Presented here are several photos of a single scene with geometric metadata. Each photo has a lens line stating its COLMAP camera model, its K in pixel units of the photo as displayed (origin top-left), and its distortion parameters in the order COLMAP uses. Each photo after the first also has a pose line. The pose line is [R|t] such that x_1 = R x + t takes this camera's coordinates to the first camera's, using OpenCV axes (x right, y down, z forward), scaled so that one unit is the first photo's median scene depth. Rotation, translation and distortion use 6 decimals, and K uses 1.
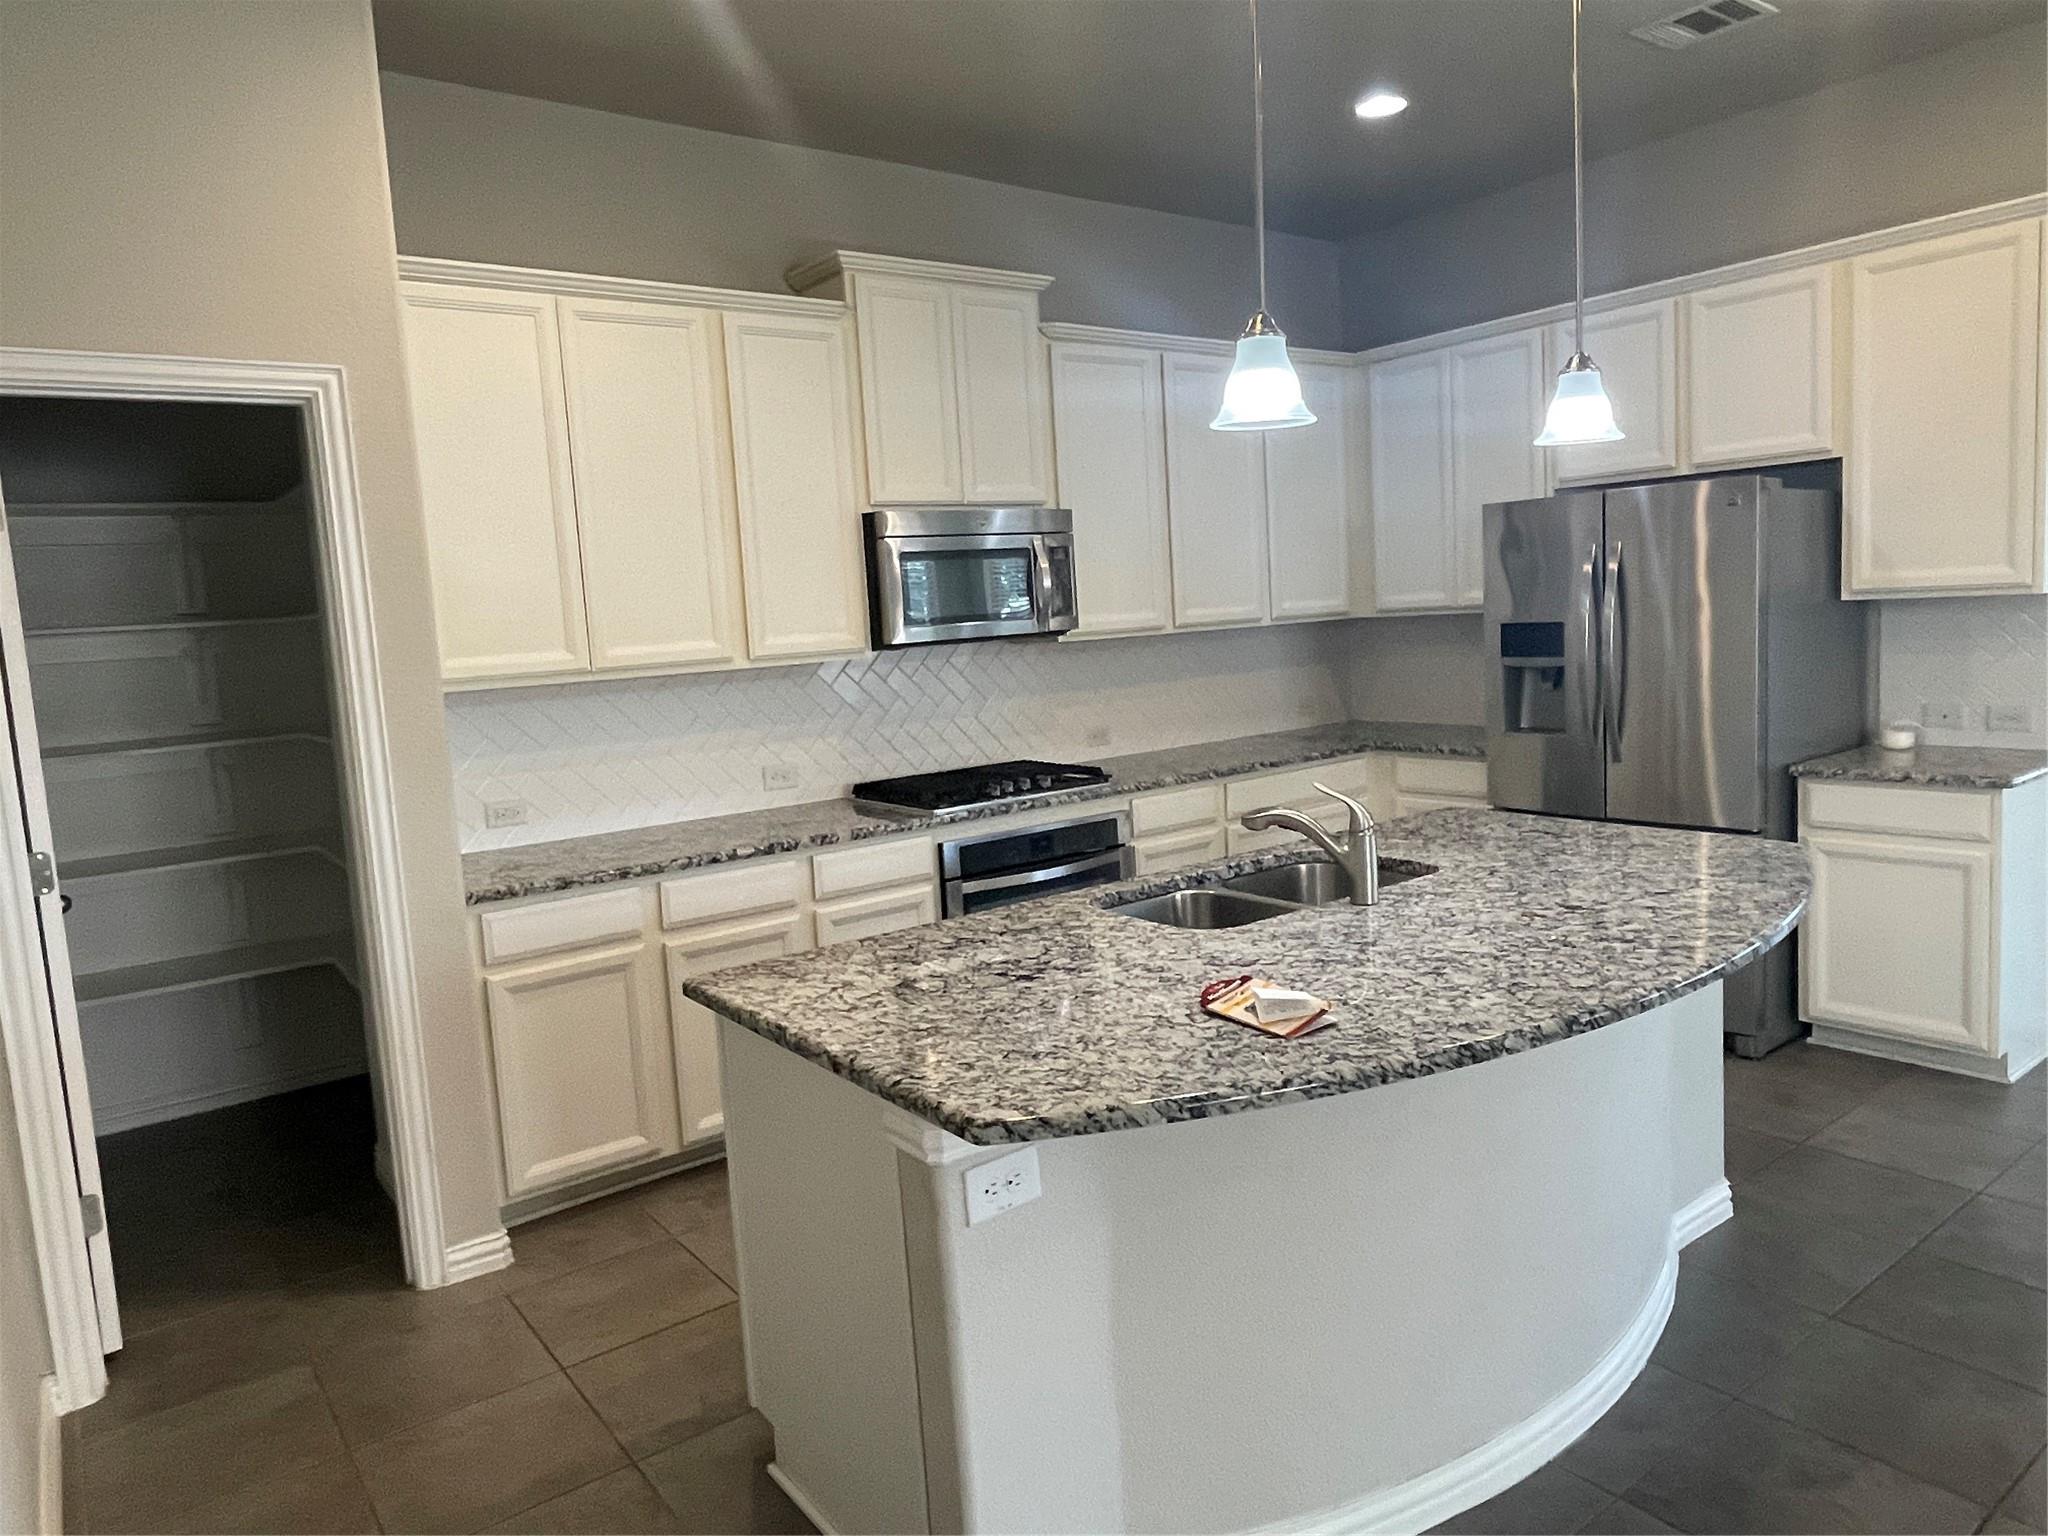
lens RADIAL K [[1329.4, 0, 1034.8], [0, 1329.4, 751.1], [0, 0, 1]] dist [-0.001673, -0.001363]
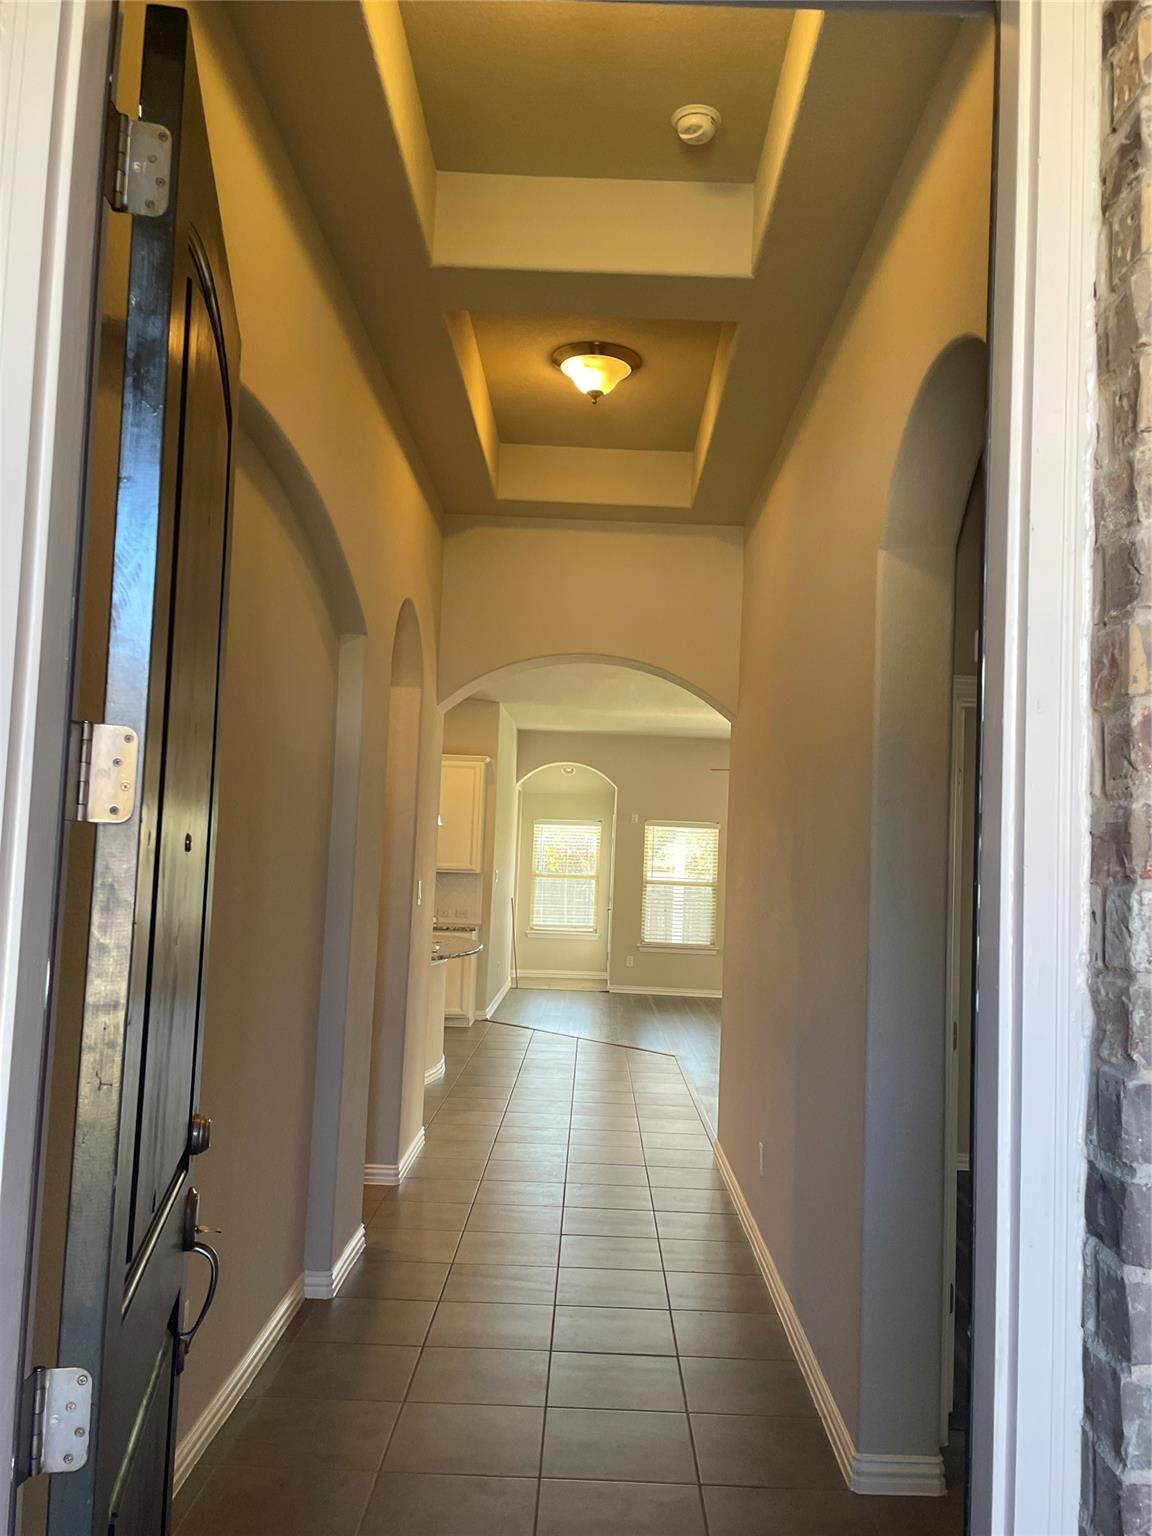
lens RADIAL K [[1236.5, 0, 585.5], [0, 1236.5, 769.8], [0, 0, 1]] dist [0.100506, -0.135789]
pose [[0.608340, 0.138498, 0.781499, -2.043601], [0.012193, 0.982910, -0.183683, 0.264989], [-0.793583, 0.121271, 0.596254, -1.445964]]
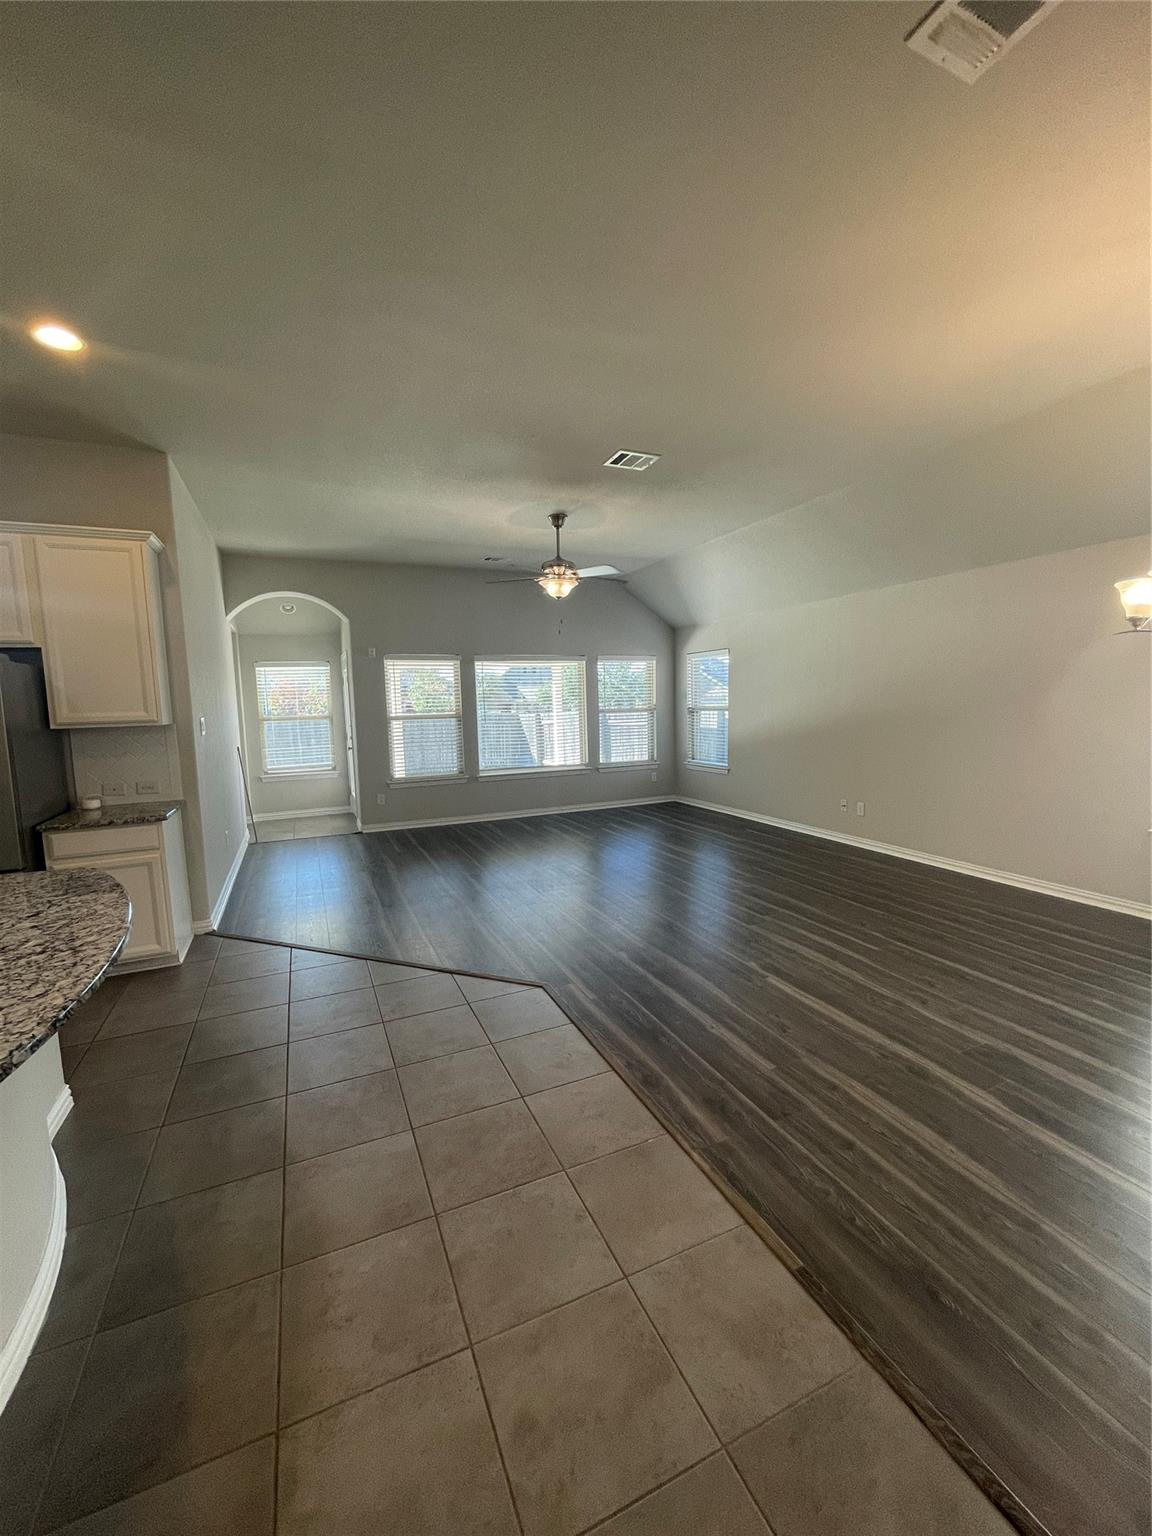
lens RADIAL K [[622.1, 0, 576.0], [0, 622.1, 768.6], [0, 0, 1]] dist [-0.003988, -0.000154]
pose [[0.231802, -0.054577, 0.971231, -0.046583], [0.117640, 0.992670, 0.027705, -0.003718], [-0.965623, 0.107833, 0.236524, 0.212901]]
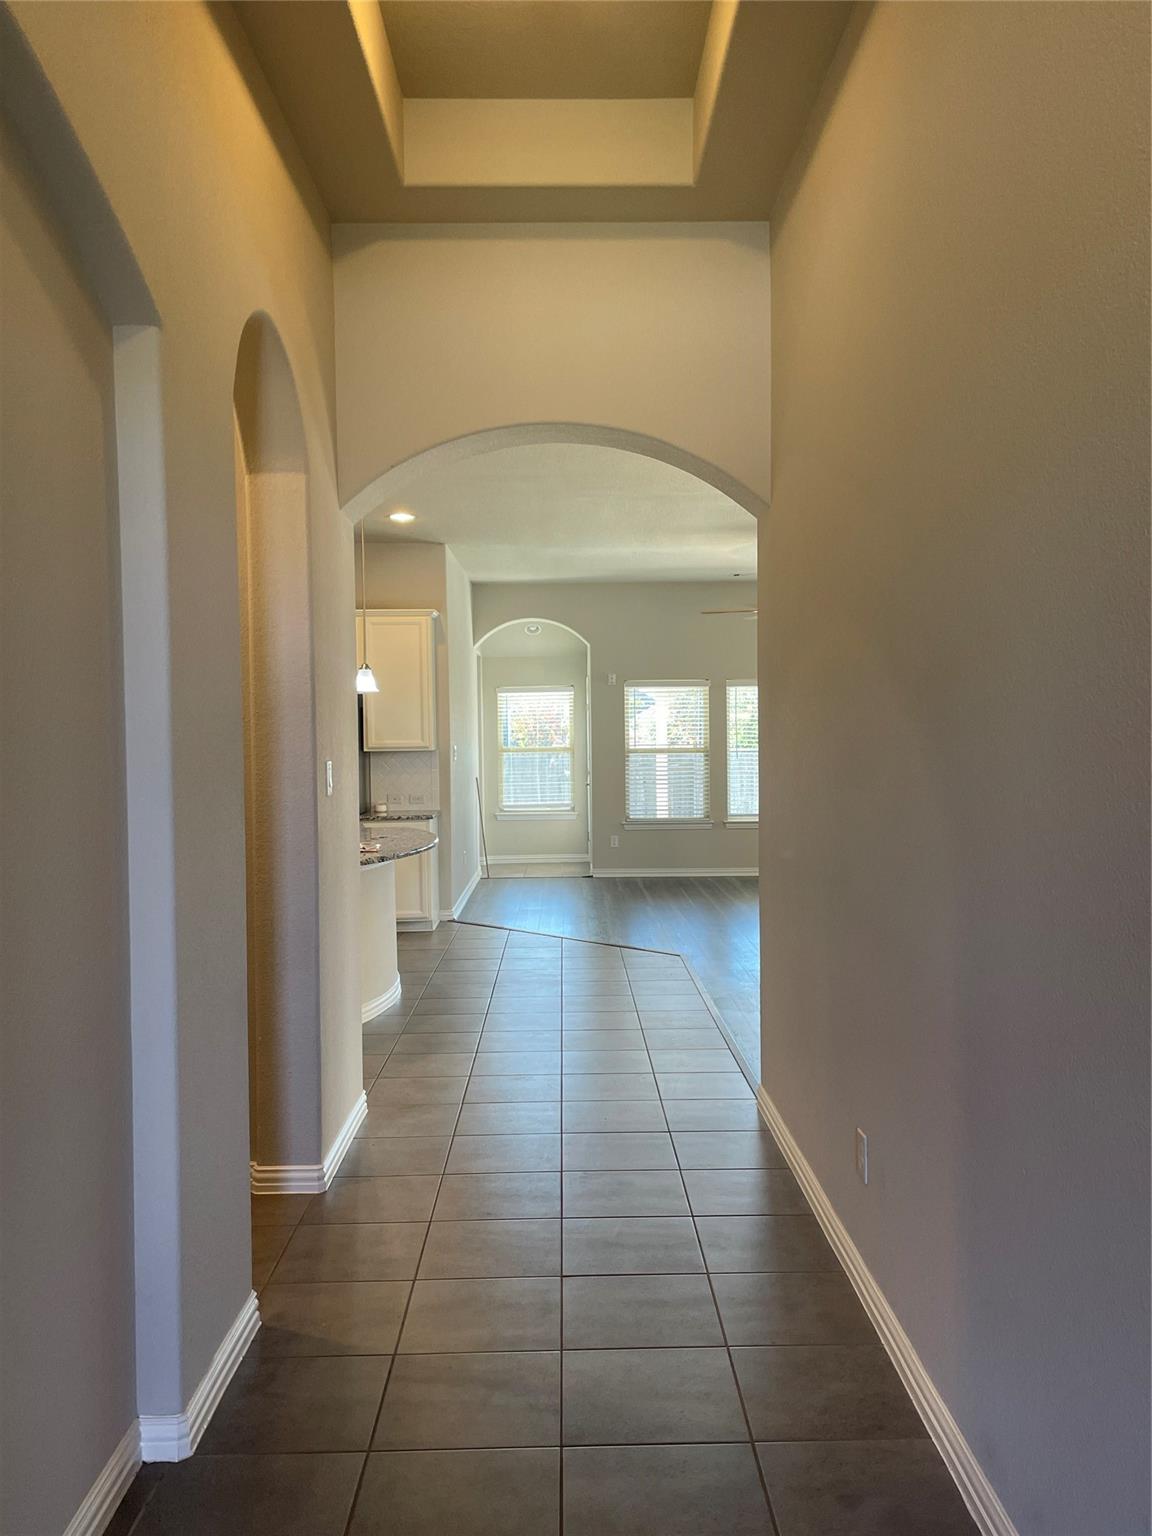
lens RADIAL K [[1236.5, 0, 575.8], [0, 1236.5, 774.1], [0, 0, 1]] dist [0.100506, -0.135789]
pose [[0.598130, 0.023823, 0.801045, -1.512263], [0.066875, 0.994588, -0.079514, 0.208187], [-0.798604, 0.101130, 0.593299, -1.021051]]
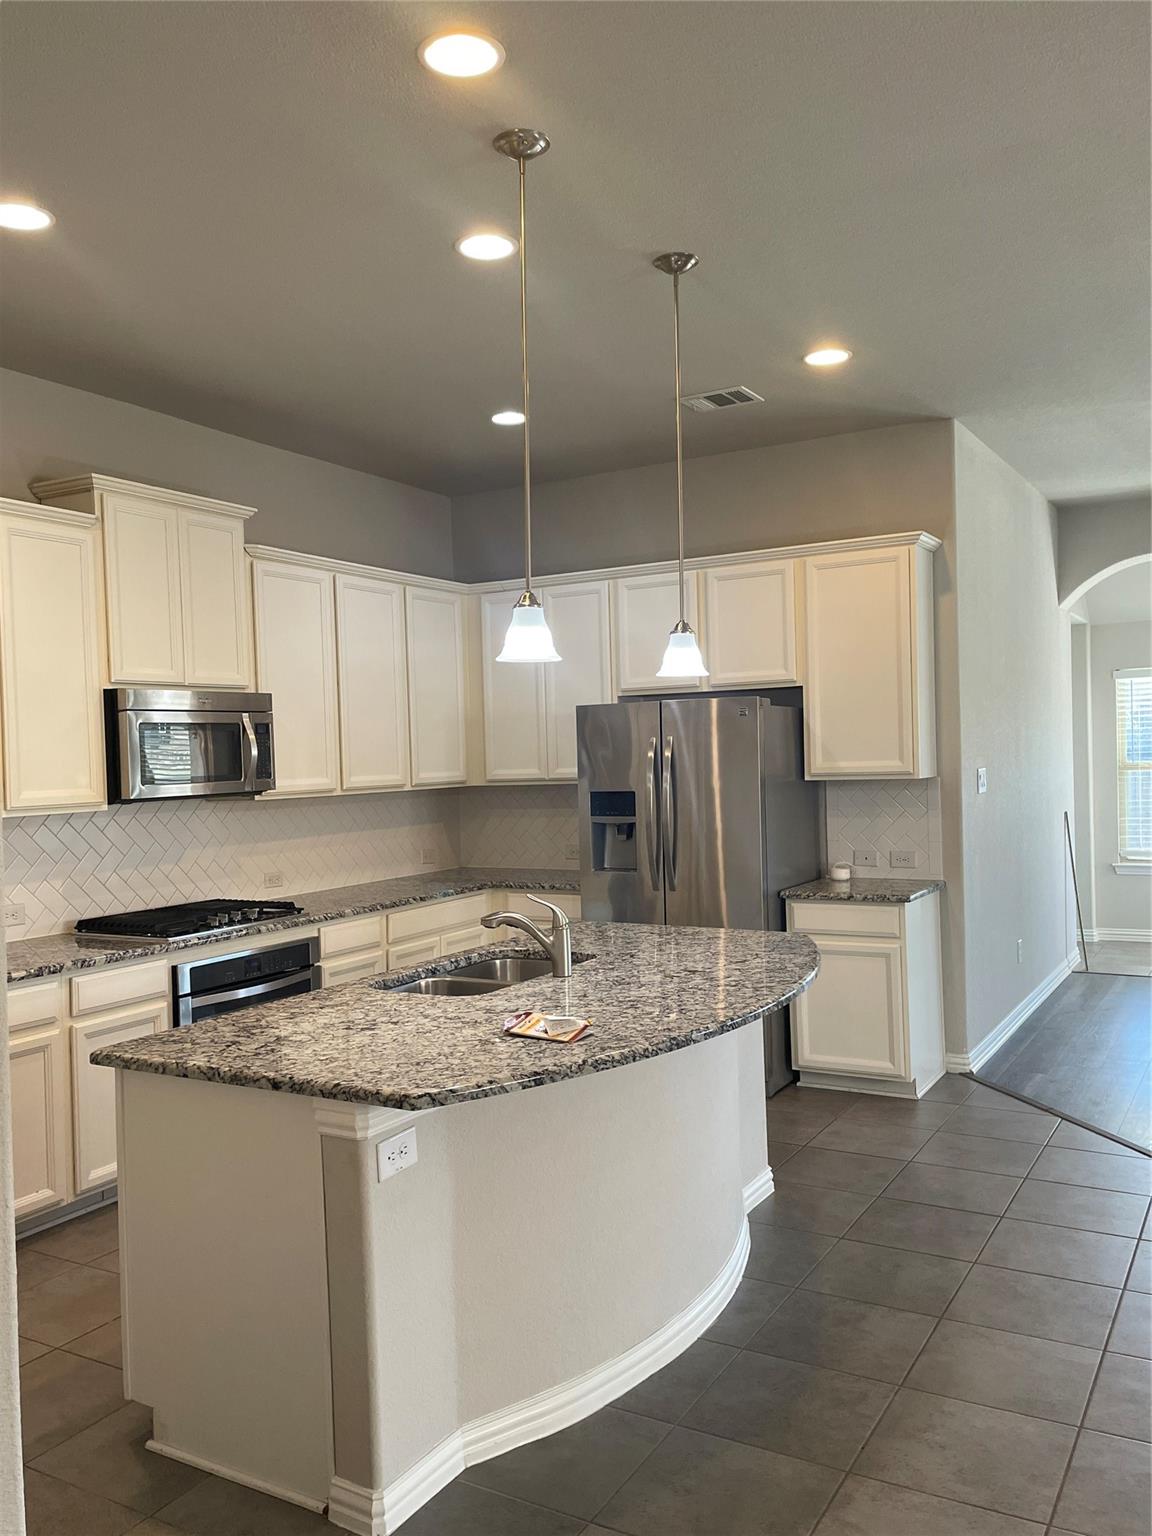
lens RADIAL K [[1236.5, 0, 571.2], [0, 1236.5, 780.9], [0, 0, 1]] dist [0.100506, -0.135789]
pose [[0.922796, 0.022566, 0.384628, -0.259895], [0.018025, 0.994662, -0.101600, 0.036087], [-0.384868, 0.100689, 0.917463, -0.269491]]
